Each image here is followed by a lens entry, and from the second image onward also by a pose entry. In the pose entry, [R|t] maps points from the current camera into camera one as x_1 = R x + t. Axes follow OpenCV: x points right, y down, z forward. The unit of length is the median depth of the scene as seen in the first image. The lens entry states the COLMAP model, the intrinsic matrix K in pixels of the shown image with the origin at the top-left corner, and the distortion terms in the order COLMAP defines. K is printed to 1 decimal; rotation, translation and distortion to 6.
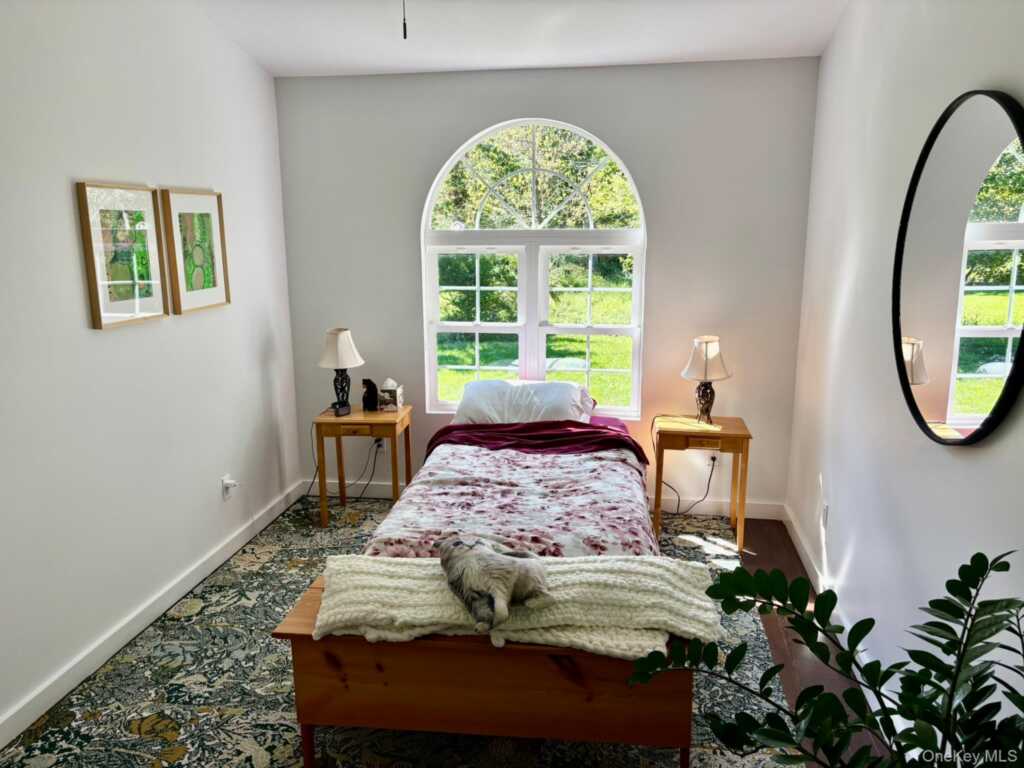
lens RADIAL K [[769.4, 0, 513.3], [0, 769.4, 383.8], [0, 0, 1]] dist [0.034670, -0.013067]
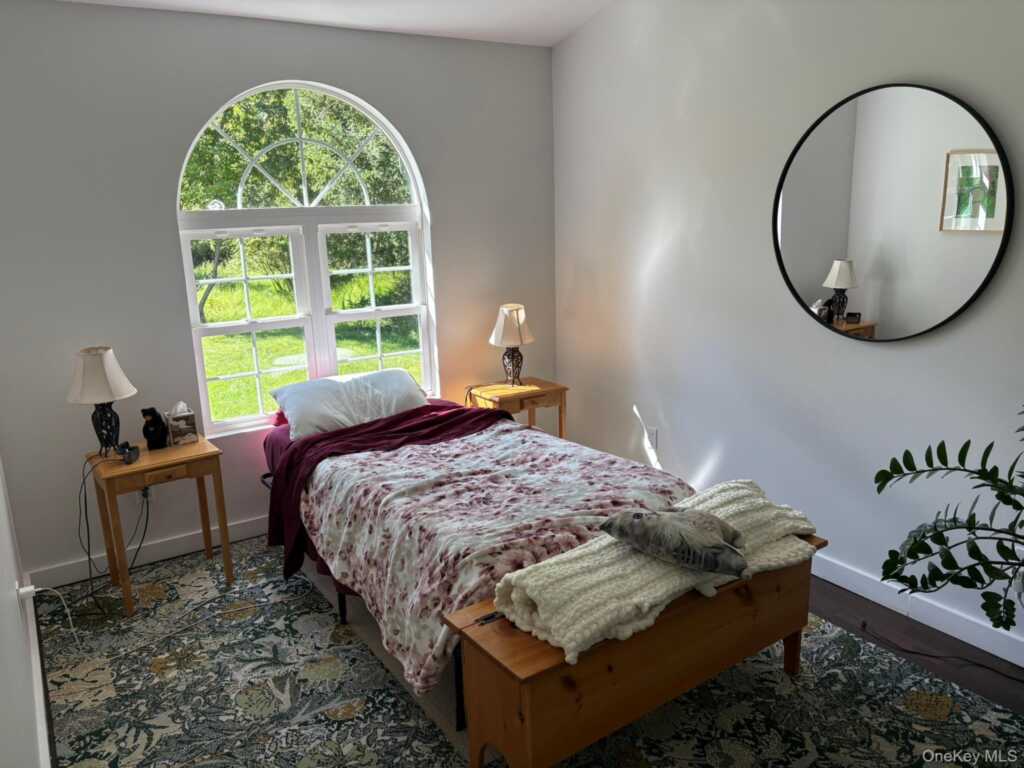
lens RADIAL K [[769.4, 0, 513.8], [0, 769.4, 385.5], [0, 0, 1]] dist [0.034670, -0.013067]
pose [[0.747064, -0.171603, 0.642221, -0.505503], [0.161943, 0.983981, 0.074542, -0.033851], [-0.644725, 0.048316, 0.762887, 0.224391]]
